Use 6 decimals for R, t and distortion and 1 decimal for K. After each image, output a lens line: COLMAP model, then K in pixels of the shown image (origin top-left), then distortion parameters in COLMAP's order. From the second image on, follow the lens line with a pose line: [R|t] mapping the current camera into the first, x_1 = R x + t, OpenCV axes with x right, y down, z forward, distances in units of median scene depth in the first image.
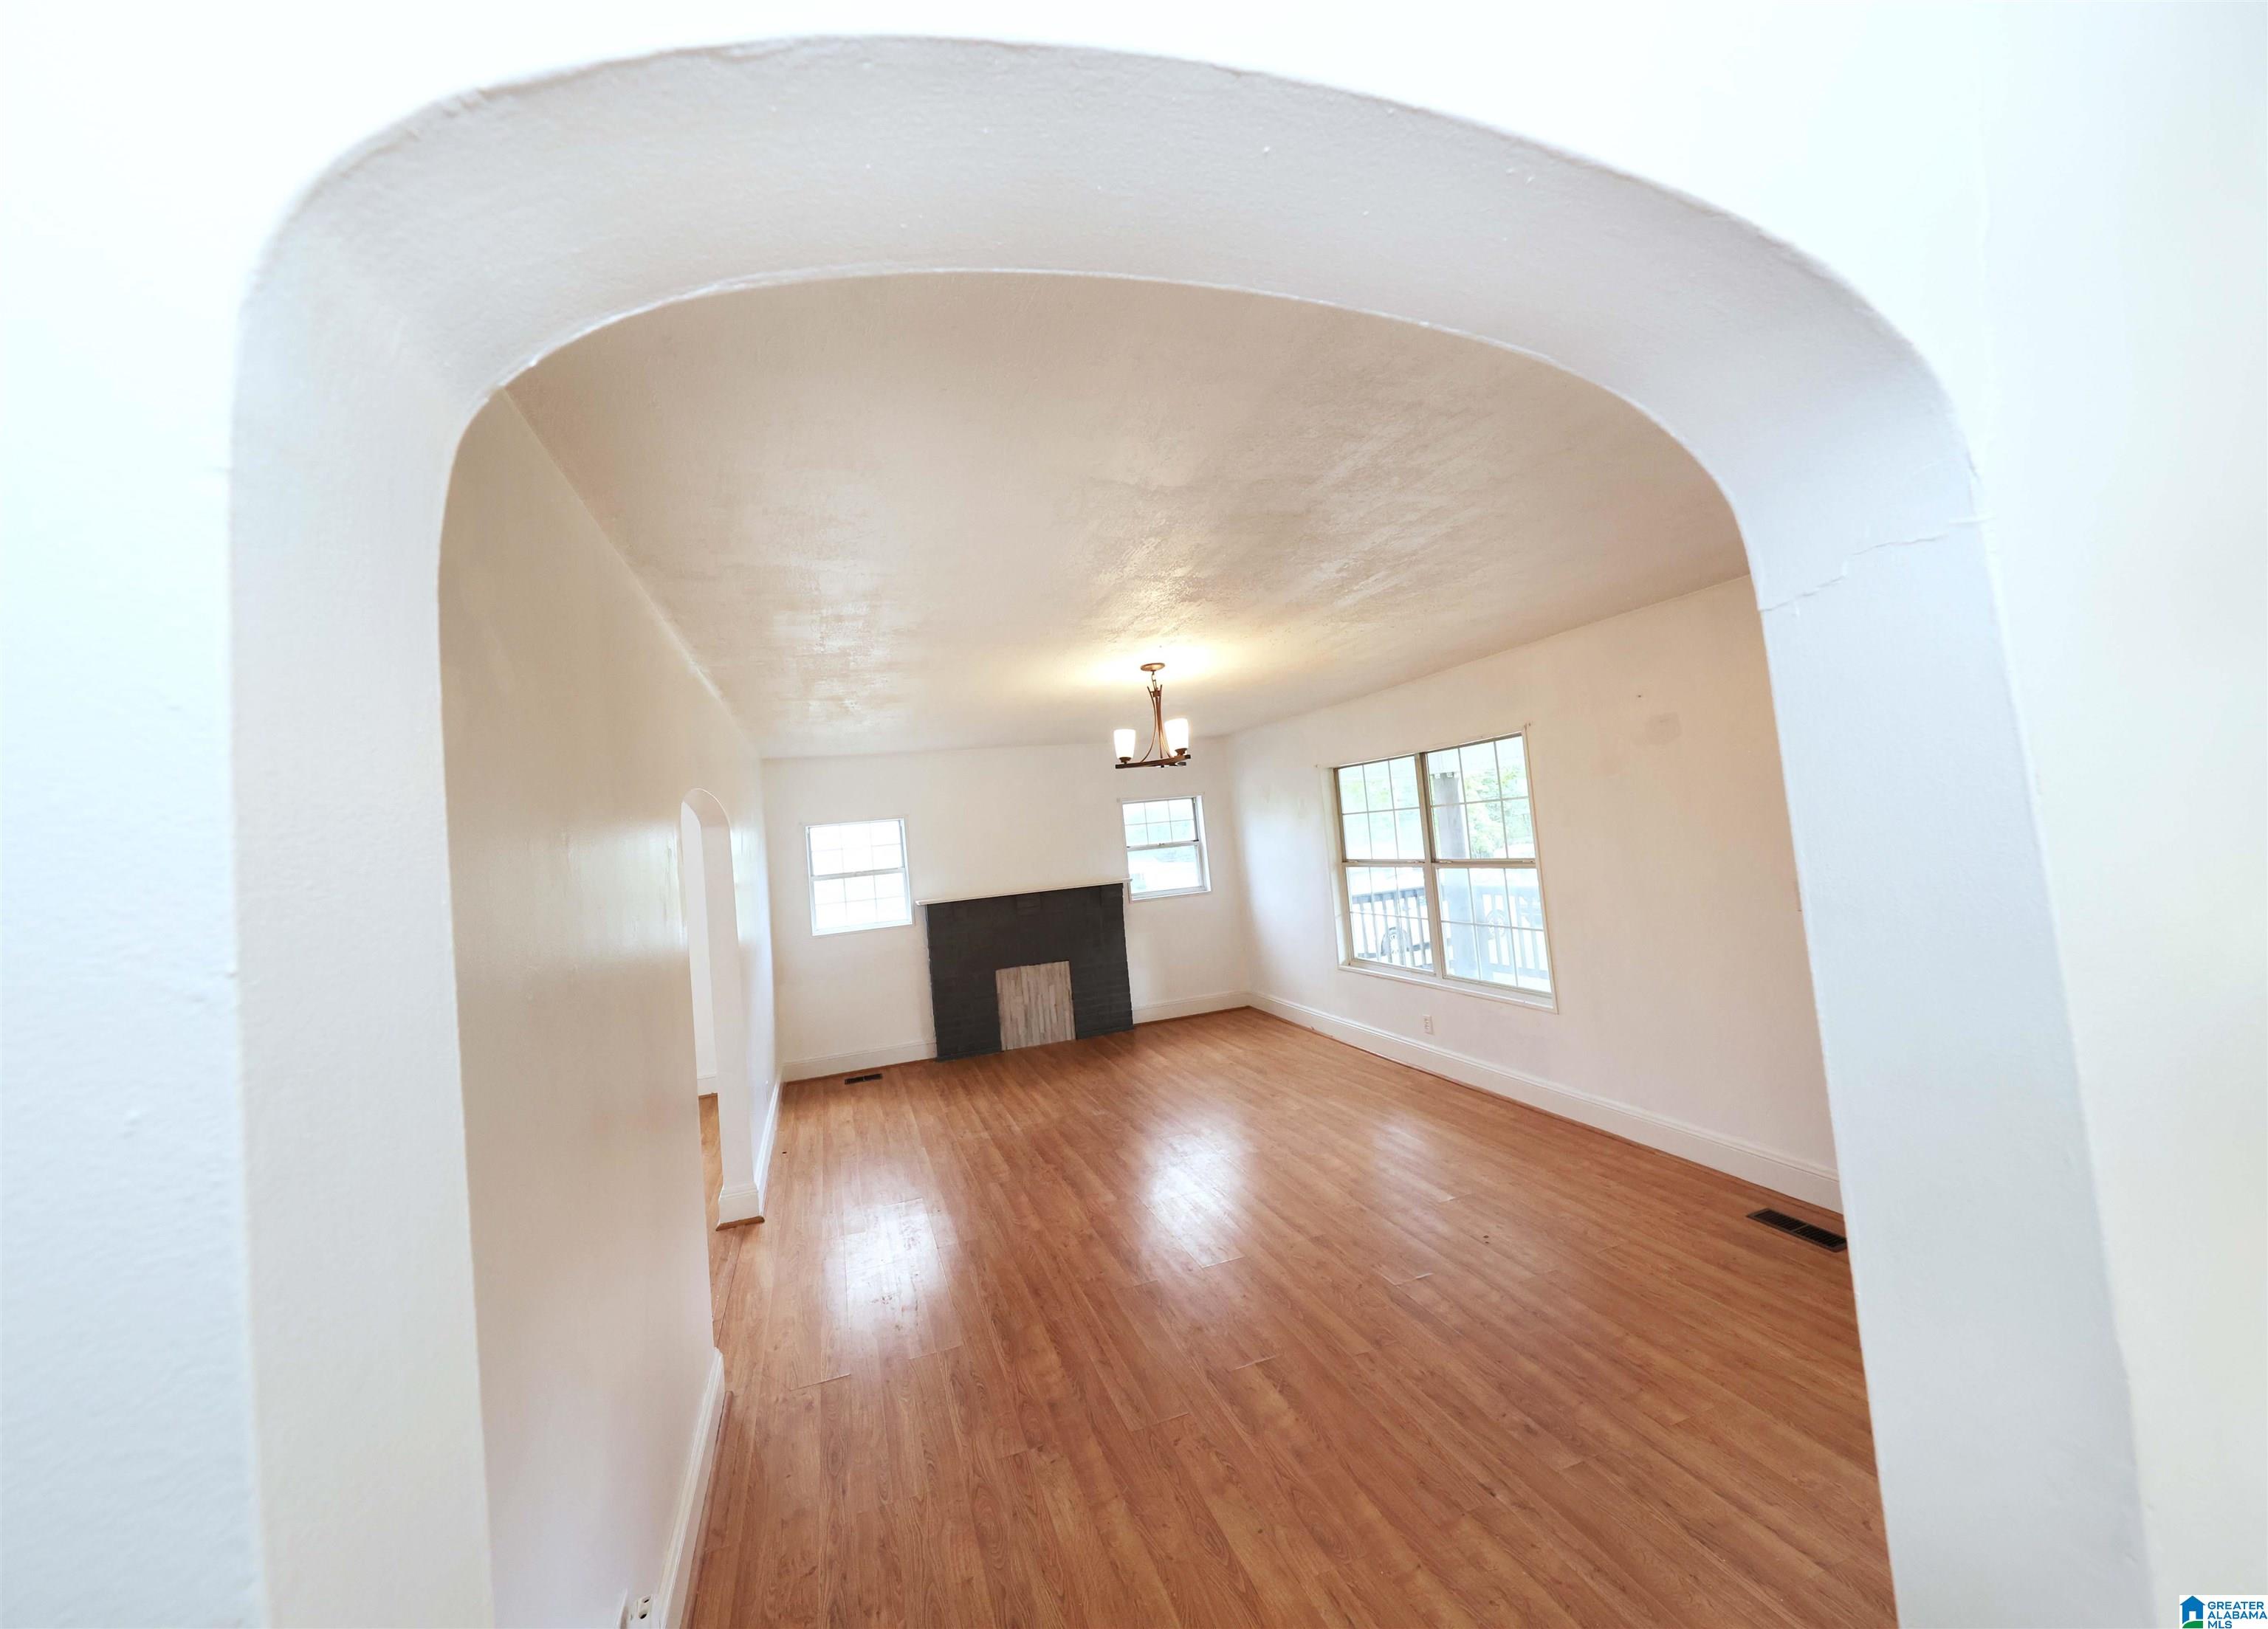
lens RADIAL K [[706.3, 0, 1131.3], [0, 706.3, 808.8], [0, 0, 1]] dist [-0.001038, -0.000091]
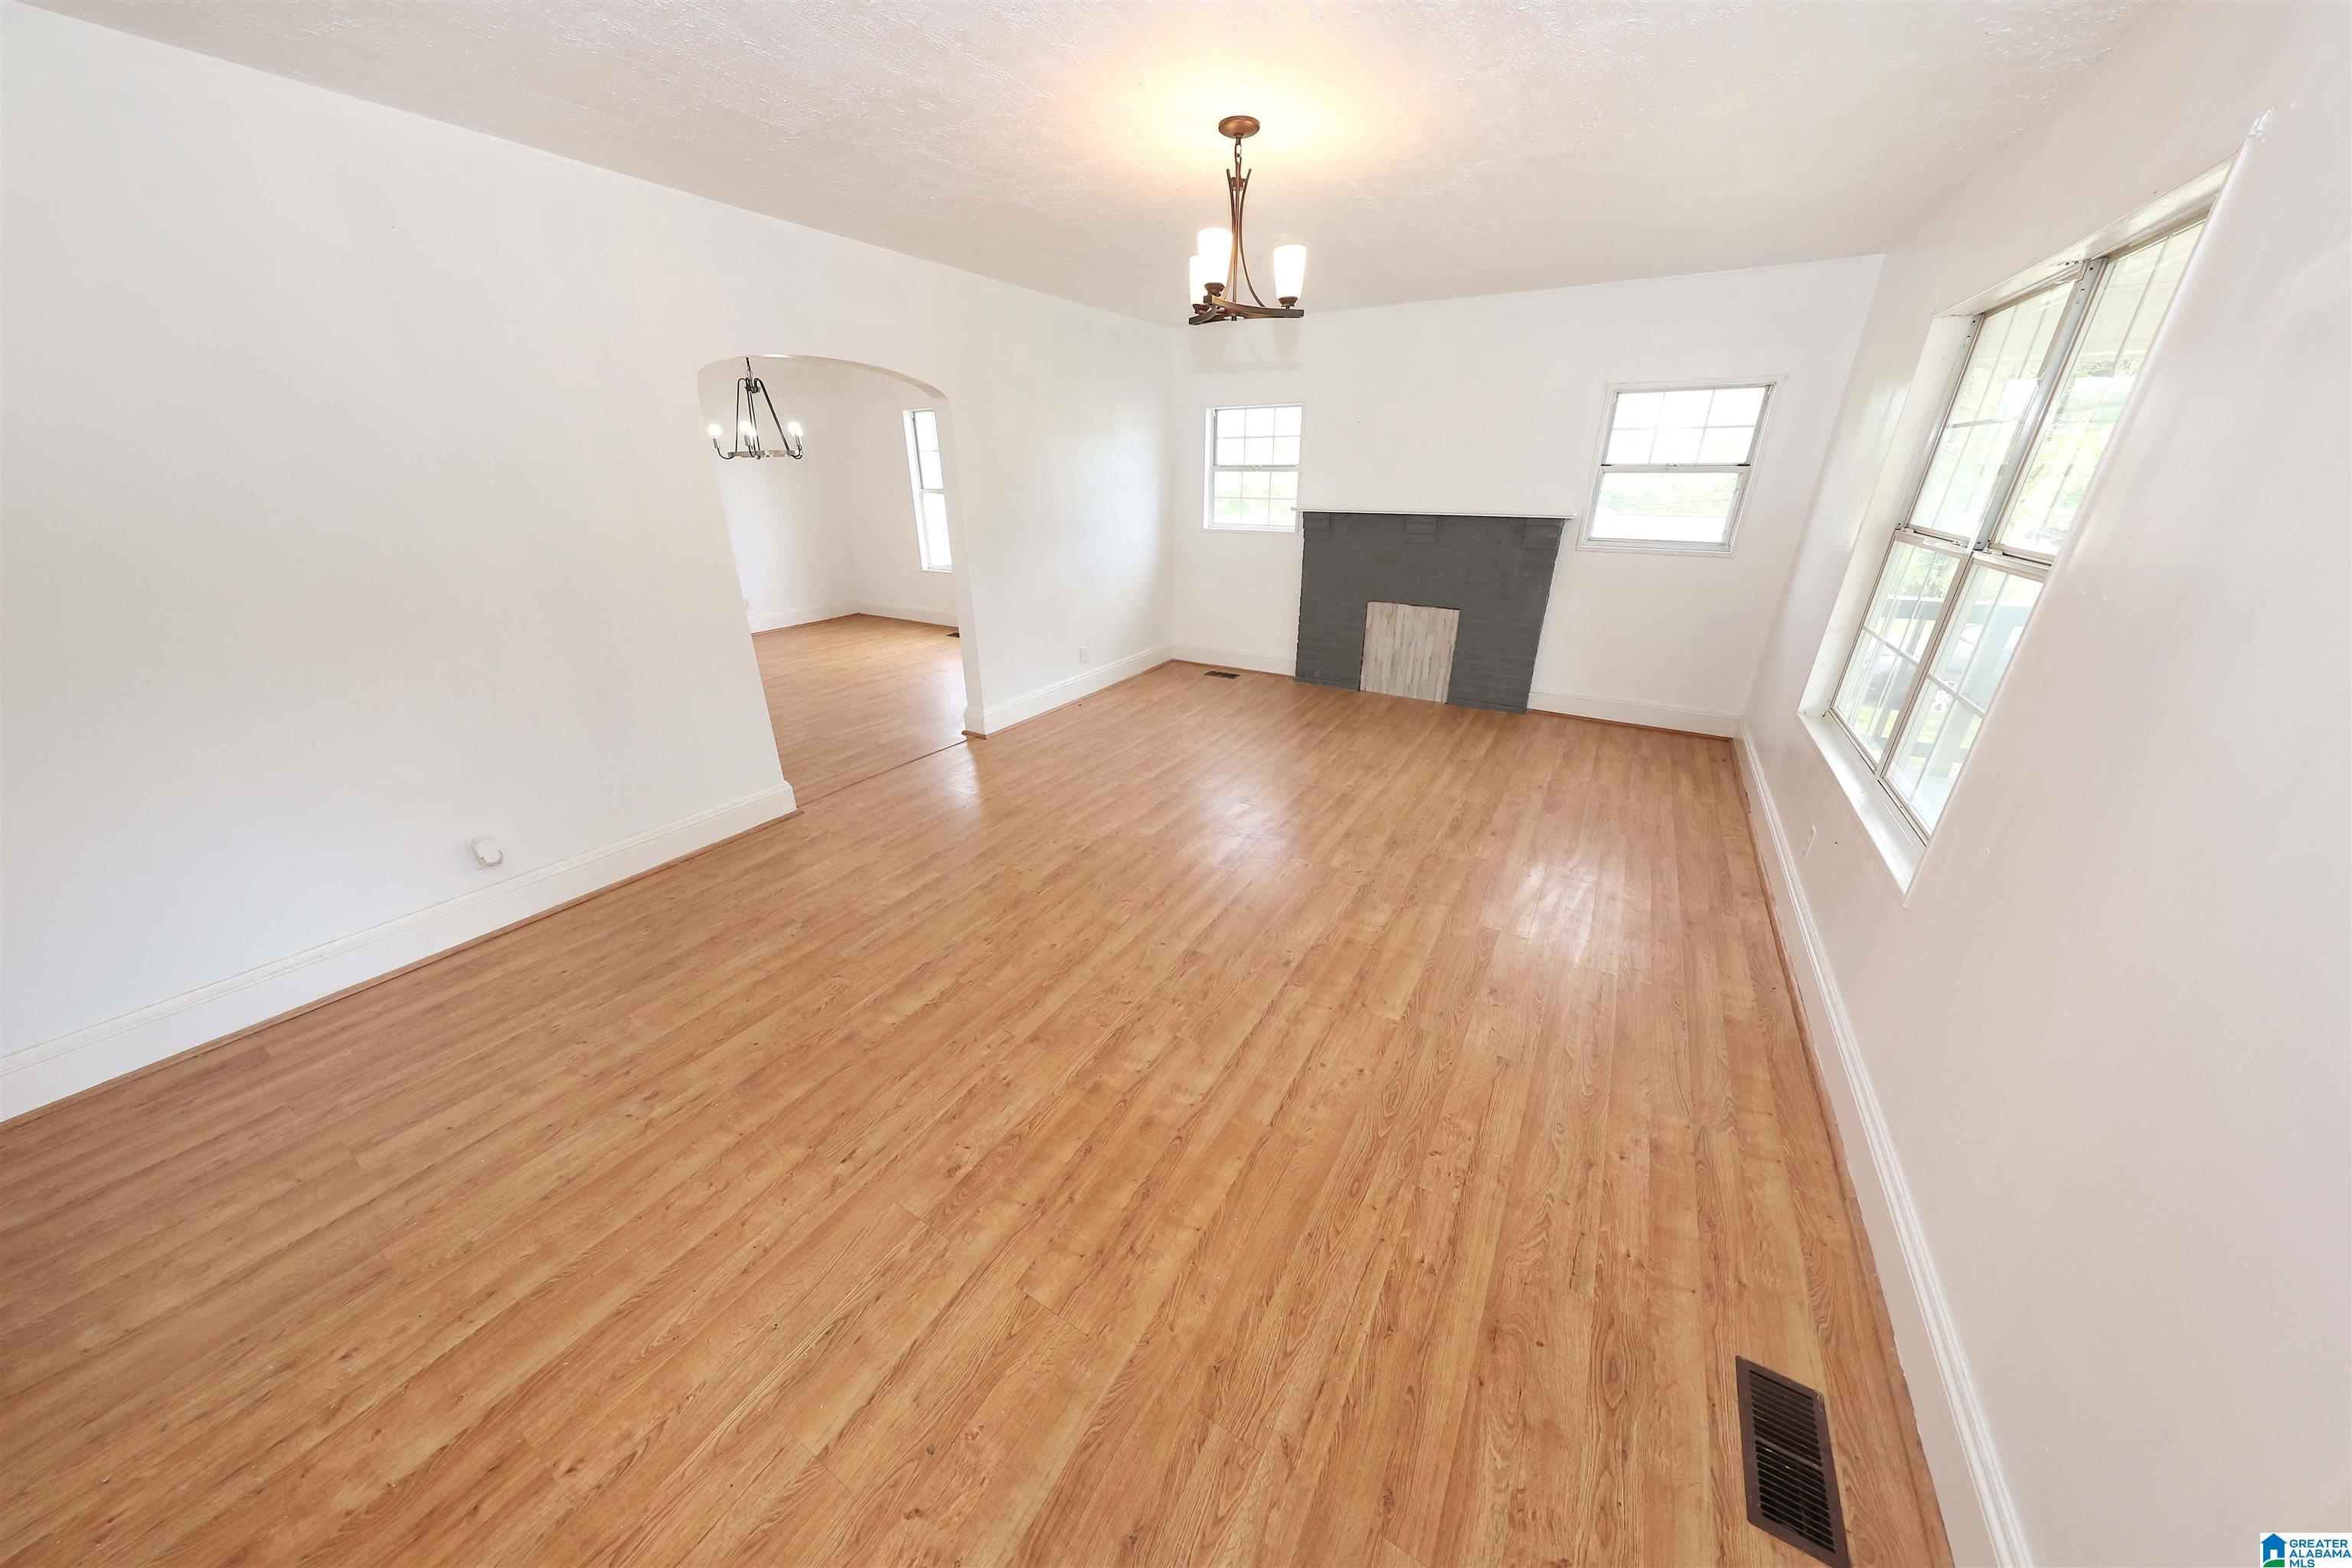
lens RADIAL K [[737.6, 0, 1189.0], [0, 737.6, 778.8], [0, 0, 1]] dist [-0.001480, -0.000410]
pose [[0.684024, 0.363076, -0.632683, 0.894035], [-0.031440, 0.881198, 0.471700, -0.004089], [0.728782, -0.302762, 0.614176, 0.603029]]
